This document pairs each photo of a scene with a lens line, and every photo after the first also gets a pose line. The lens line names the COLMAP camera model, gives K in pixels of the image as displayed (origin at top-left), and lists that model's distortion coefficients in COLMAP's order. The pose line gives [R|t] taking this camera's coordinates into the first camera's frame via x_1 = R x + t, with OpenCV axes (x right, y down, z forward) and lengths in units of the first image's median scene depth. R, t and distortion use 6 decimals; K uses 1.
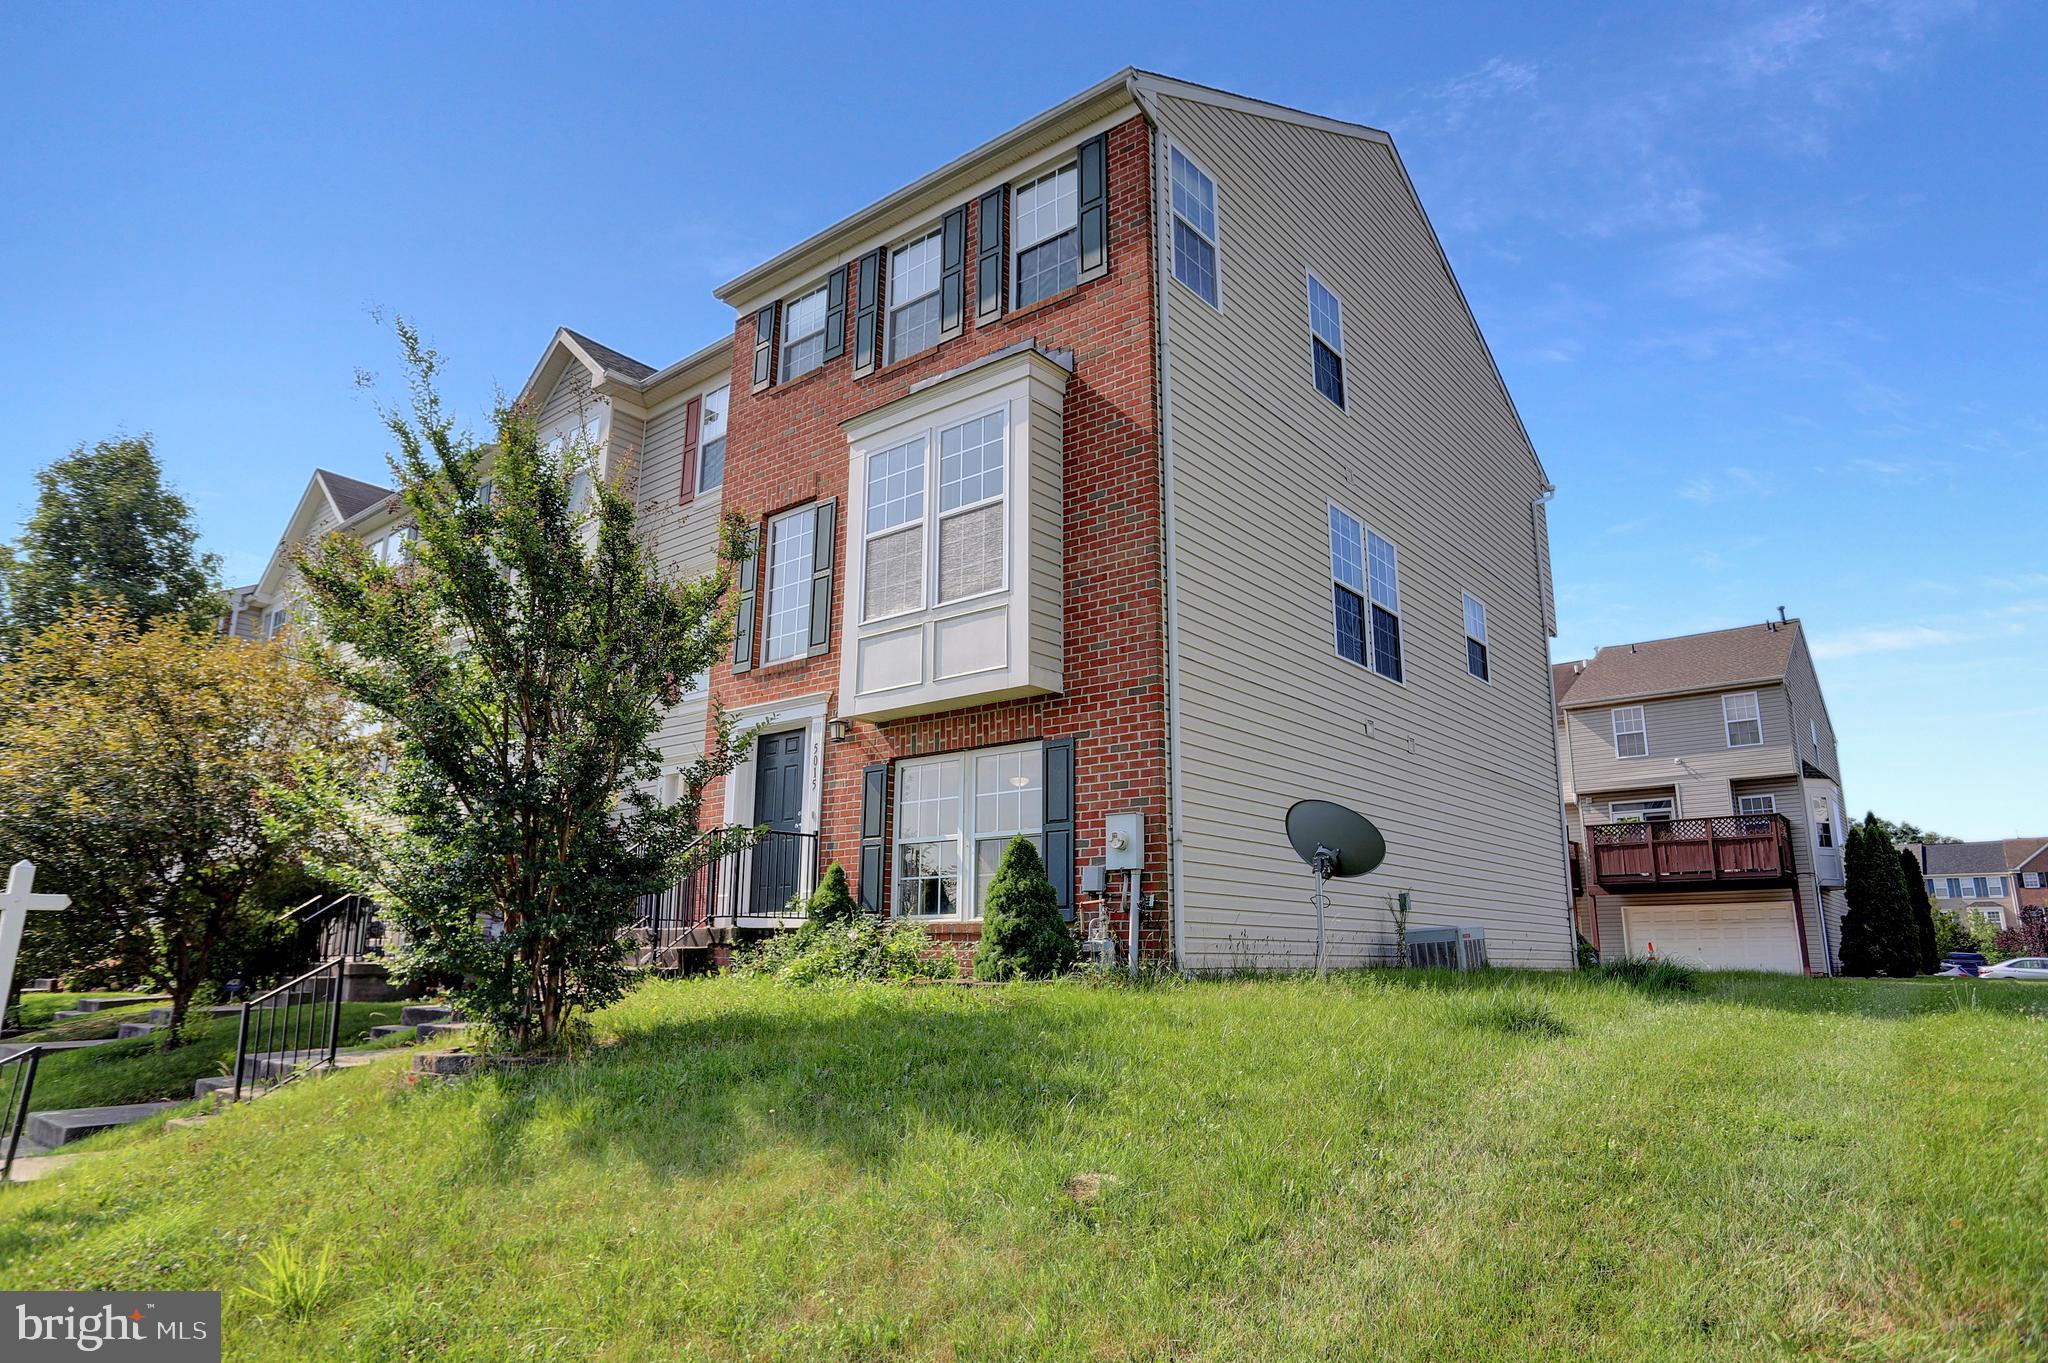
lens RADIAL K [[1227.8, 0, 1023.5], [0, 1227.8, 672.9], [0, 0, 1]] dist [-0.003960, -0.000128]
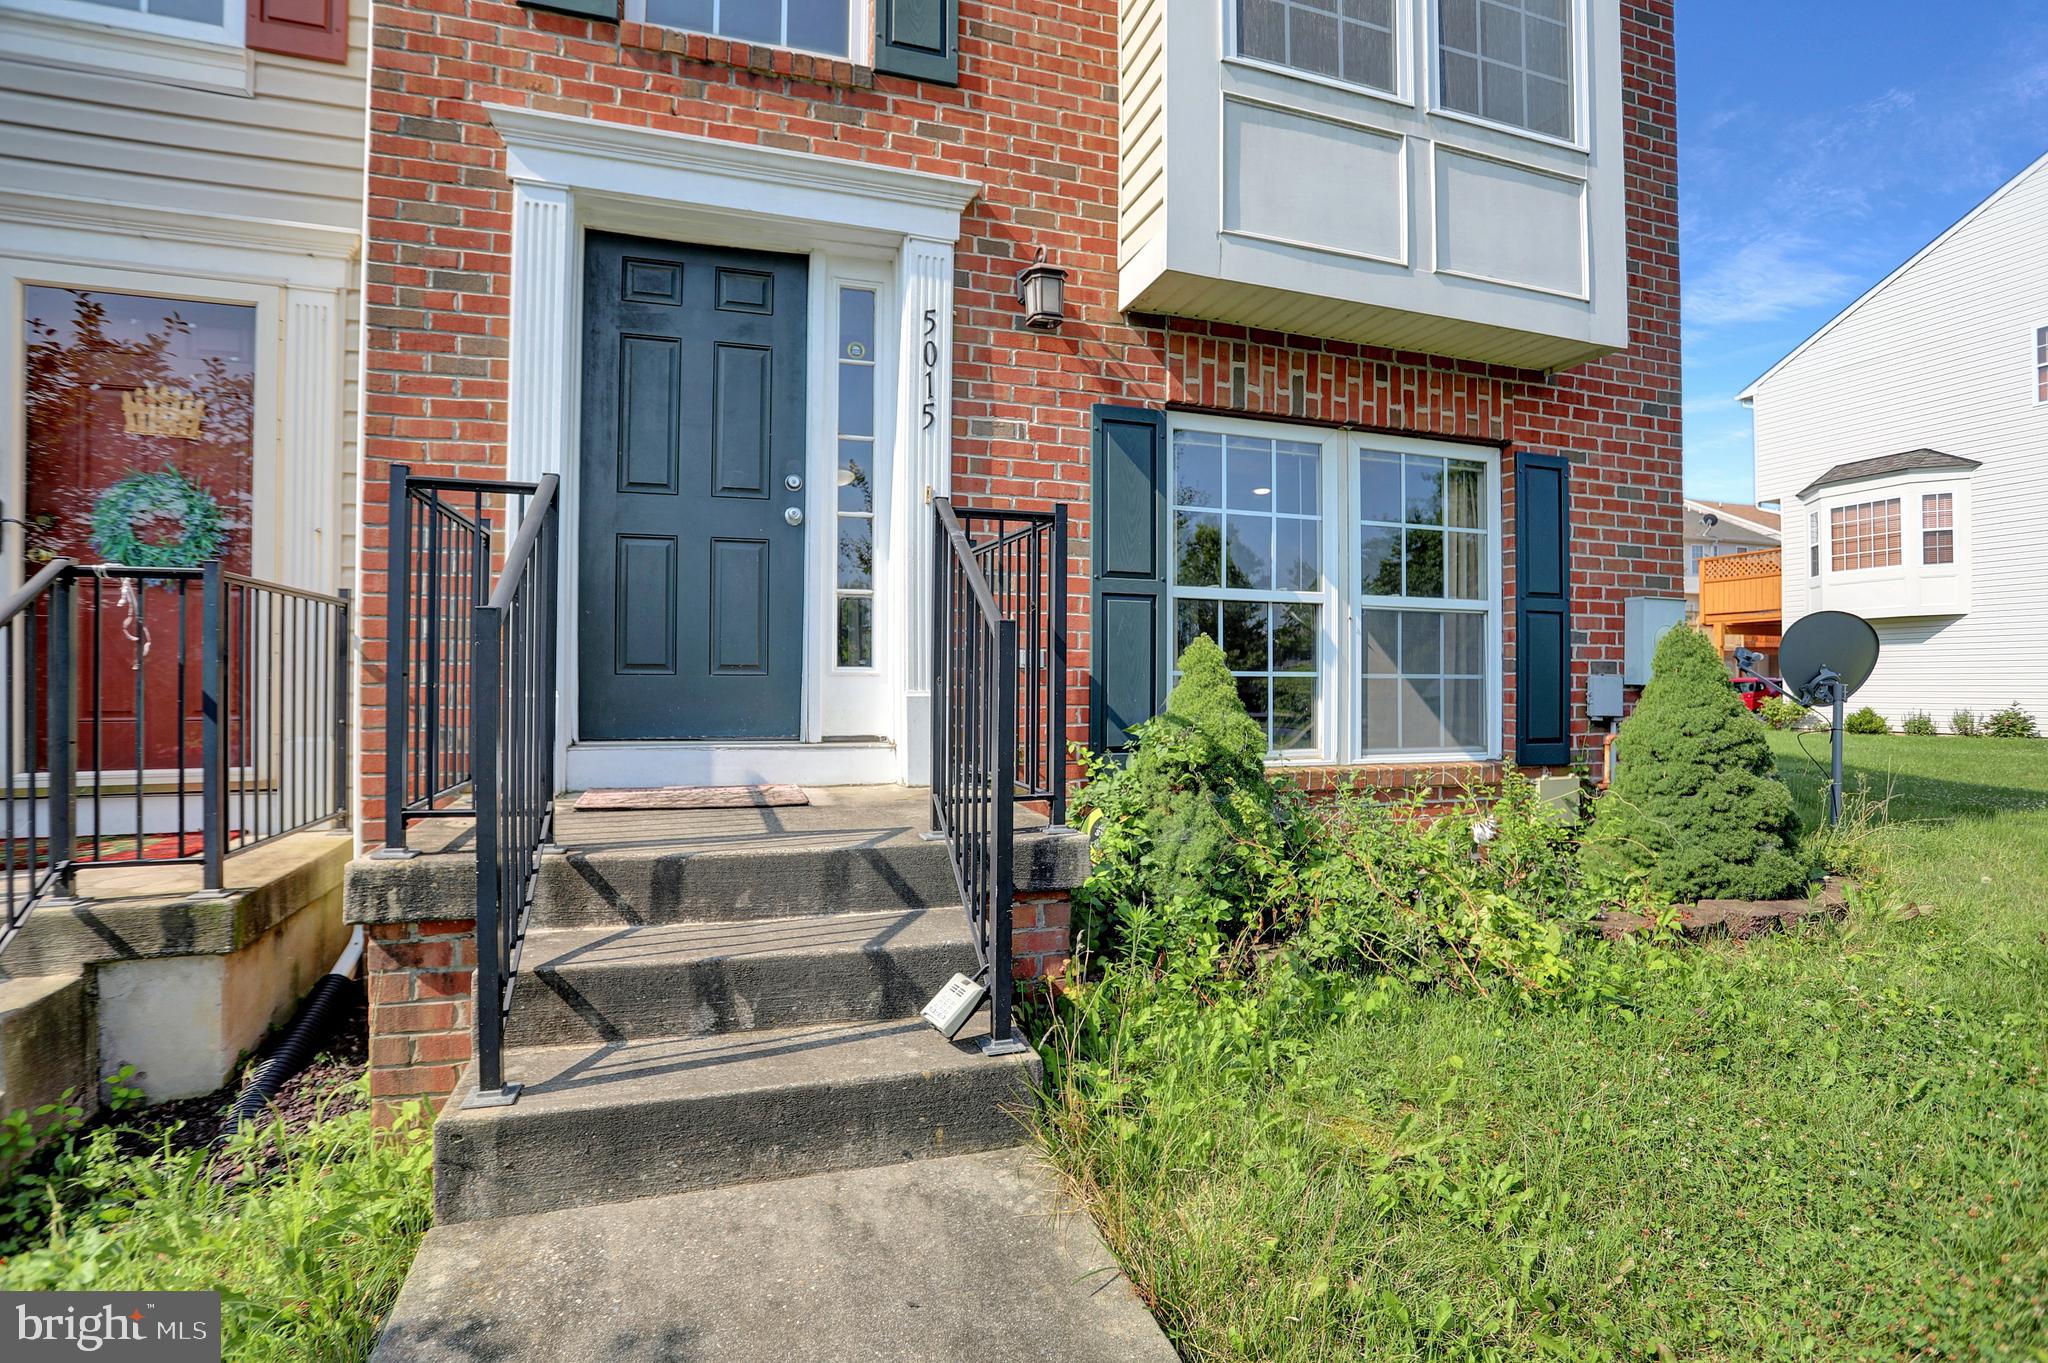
lens RADIAL K [[984.9, 0, 1024.5], [0, 984.9, 673.1], [0, 0, 1]] dist [-0.061895, 0.022545]
pose [[0.529087, 0.003569, 0.848560, -0.415062], [-0.200297, 0.972260, 0.120798, 0.126243], [-0.824590, -0.233877, 0.515125, 0.803263]]
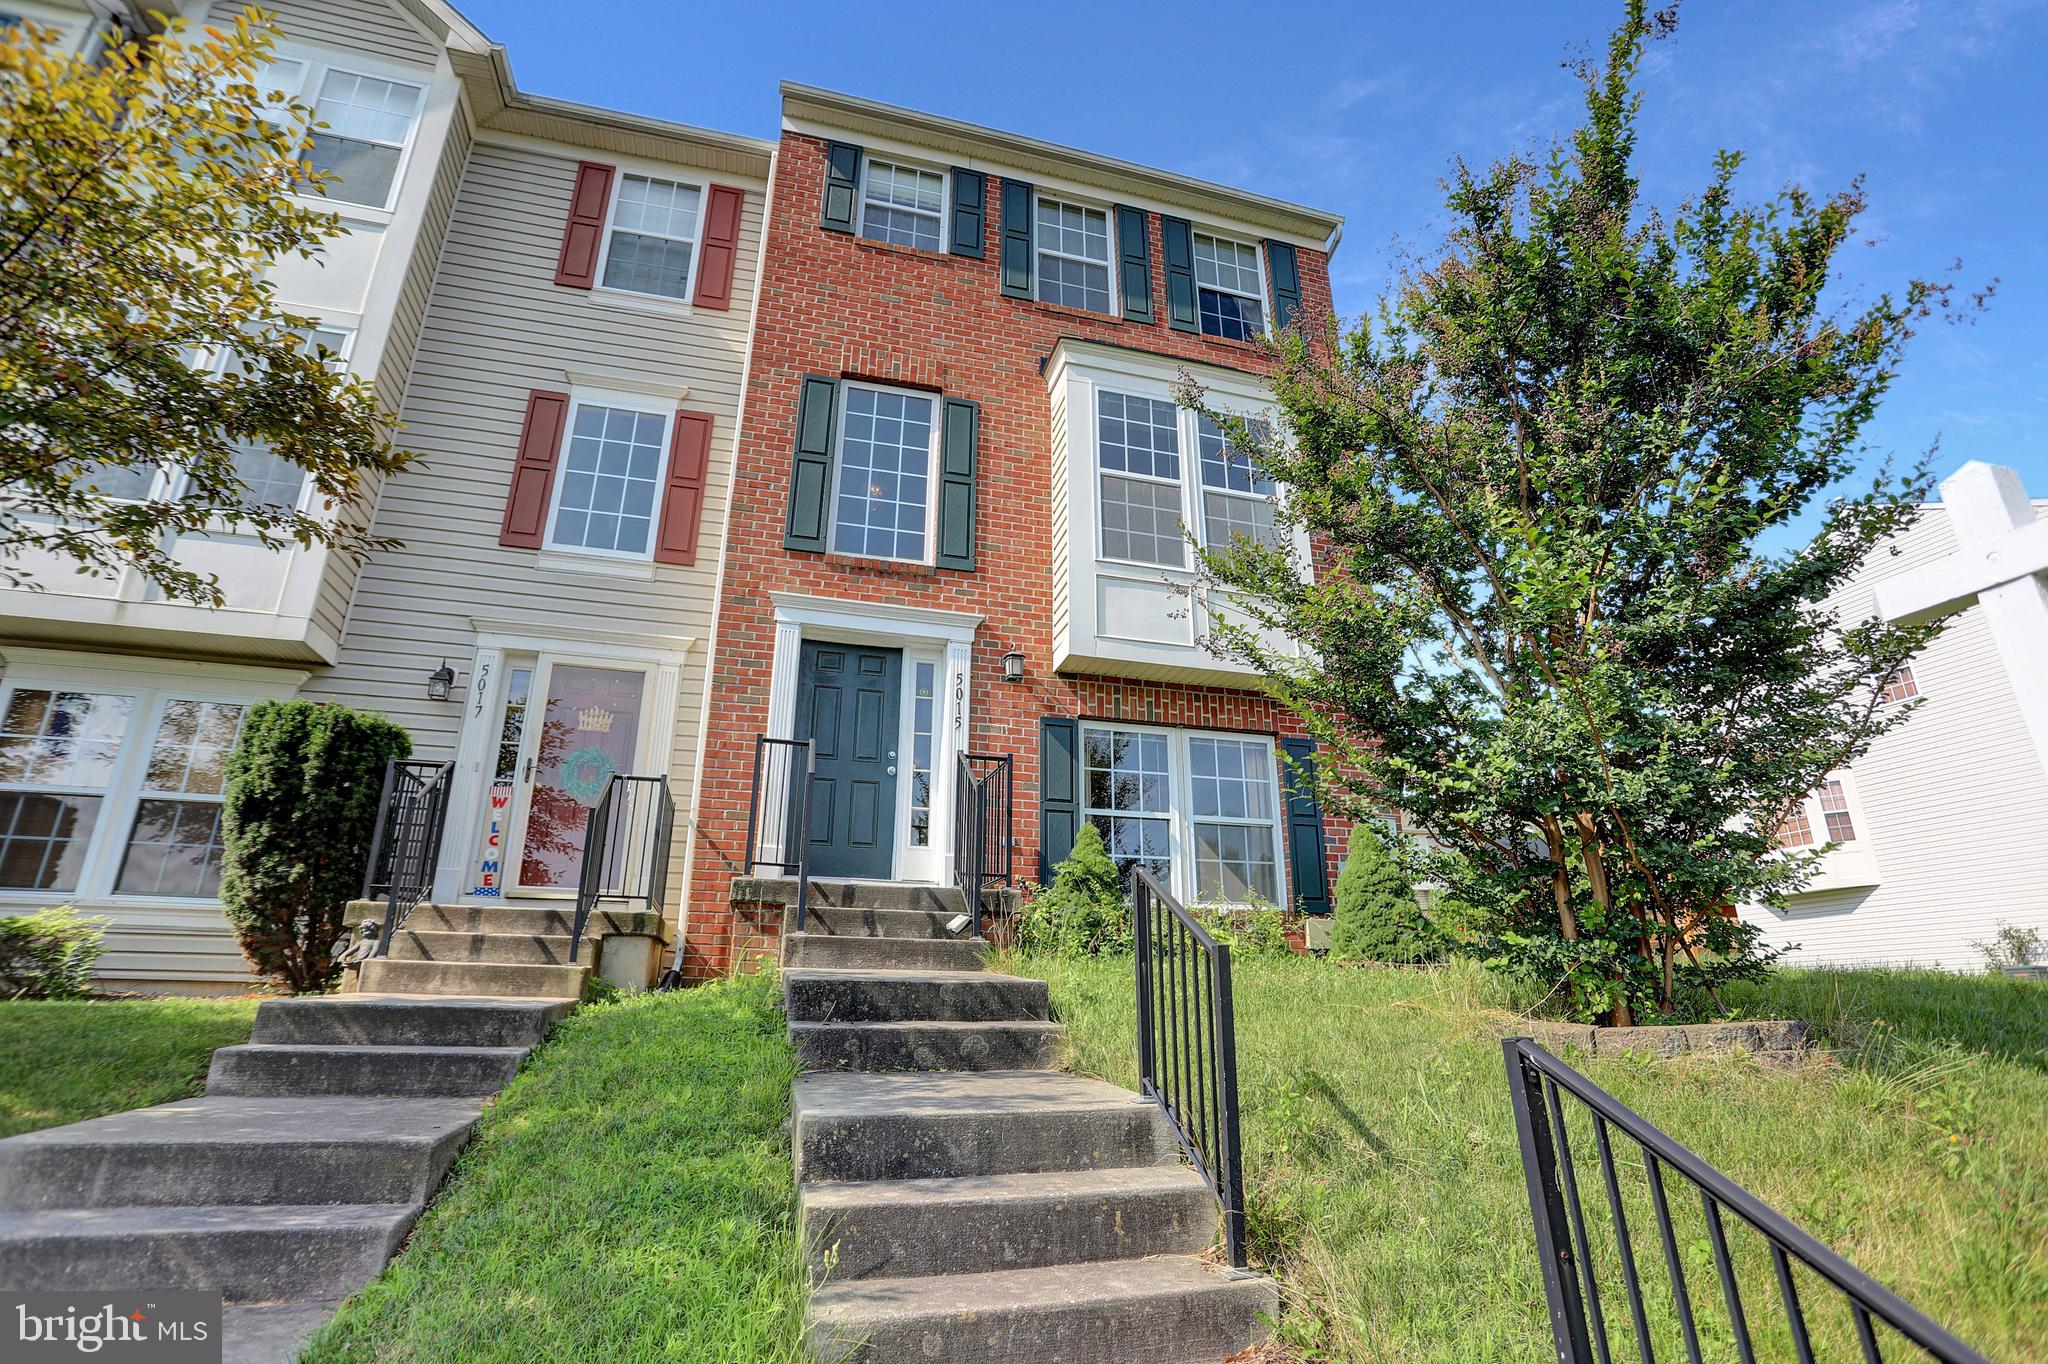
lens RADIAL K [[984.9, 0, 1020.0], [0, 984.9, 677.1], [0, 0, 1]] dist [-0.061895, 0.022545]
pose [[0.569688, 0.269198, 0.776523, -0.653758], [-0.193178, 0.962224, -0.191852, 0.178012], [-0.798836, -0.040711, 0.600170, 0.589153]]
